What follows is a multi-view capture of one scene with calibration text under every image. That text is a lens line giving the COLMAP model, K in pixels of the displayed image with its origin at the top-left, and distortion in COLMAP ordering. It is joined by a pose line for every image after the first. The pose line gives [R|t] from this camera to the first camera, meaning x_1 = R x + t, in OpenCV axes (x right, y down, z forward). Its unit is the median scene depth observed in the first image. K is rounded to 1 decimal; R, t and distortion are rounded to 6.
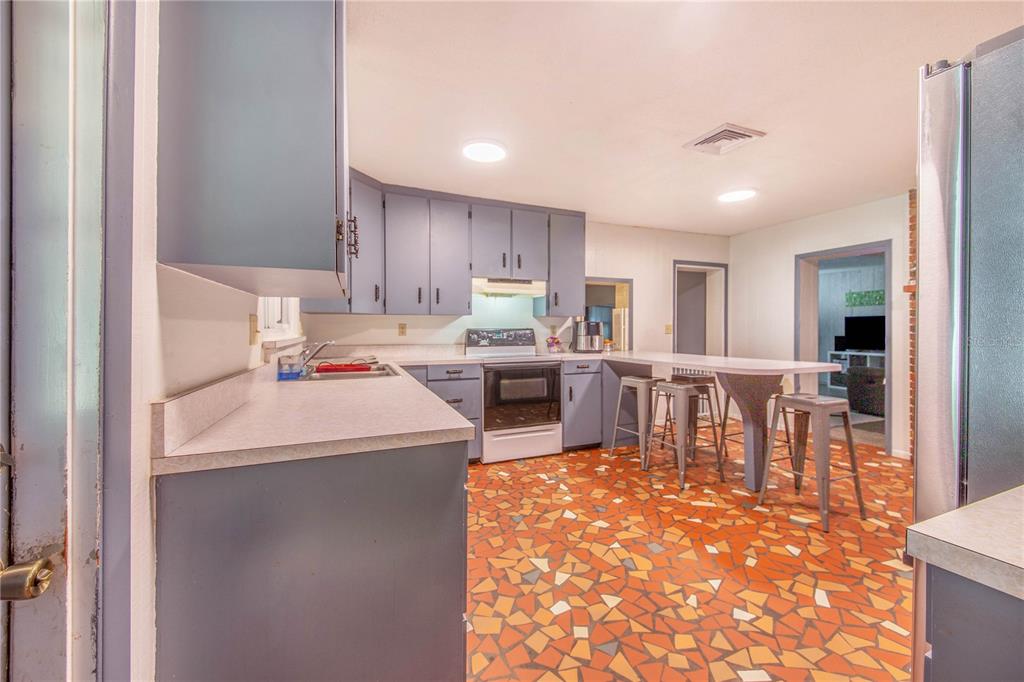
lens RADIAL K [[416.2, 0, 506.6], [0, 416.2, 335.6], [0, 0, 1]] dist [-0.018381, -0.004076]
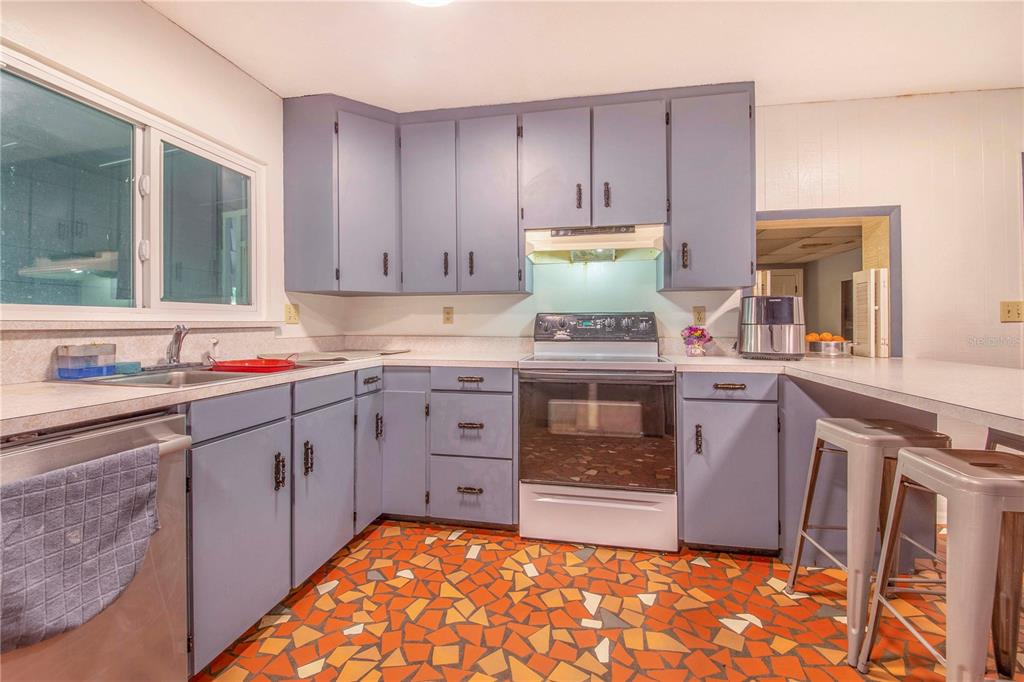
lens RADIAL K [[416.2, 0, 522.4], [0, 416.2, 326.4], [0, 0, 1]] dist [-0.018381, -0.004076]
pose [[0.828703, 0.002360, -0.559684, 0.257452], [-0.007448, 0.999949, -0.006812, 0.008859], [0.559639, 0.009814, 0.828678, 0.466806]]
